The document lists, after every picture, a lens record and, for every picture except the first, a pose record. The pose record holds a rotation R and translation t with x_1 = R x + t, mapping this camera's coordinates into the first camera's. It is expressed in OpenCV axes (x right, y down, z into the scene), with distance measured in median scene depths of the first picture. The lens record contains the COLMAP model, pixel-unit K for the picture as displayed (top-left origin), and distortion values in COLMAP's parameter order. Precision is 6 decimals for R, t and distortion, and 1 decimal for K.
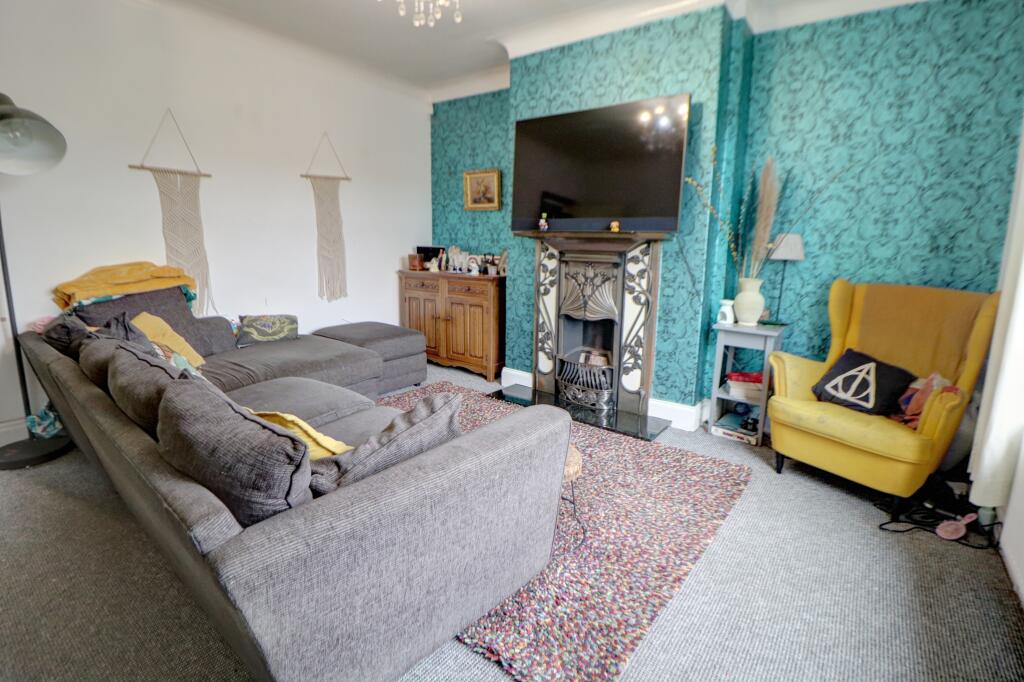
lens RADIAL K [[488.3, 0, 510.9], [0, 488.3, 335.0], [0, 0, 1]] dist [0.000544, -0.014500]
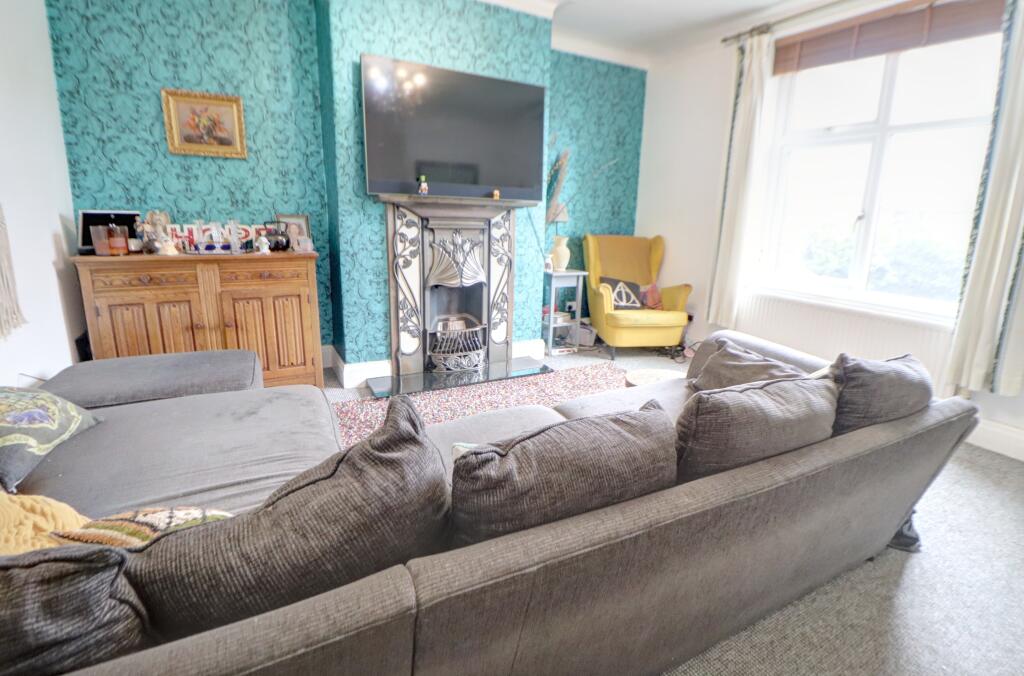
lens RADIAL K [[468.8, 0, 510.6], [0, 468.8, 319.9], [0, 0, 1]] dist [0.016250, -0.018805]
pose [[0.401960, -0.212757, 0.890597, -0.644727], [0.153647, 0.974512, 0.163457, -0.101169], [-0.902674, 0.071135, 0.424405, 0.475749]]
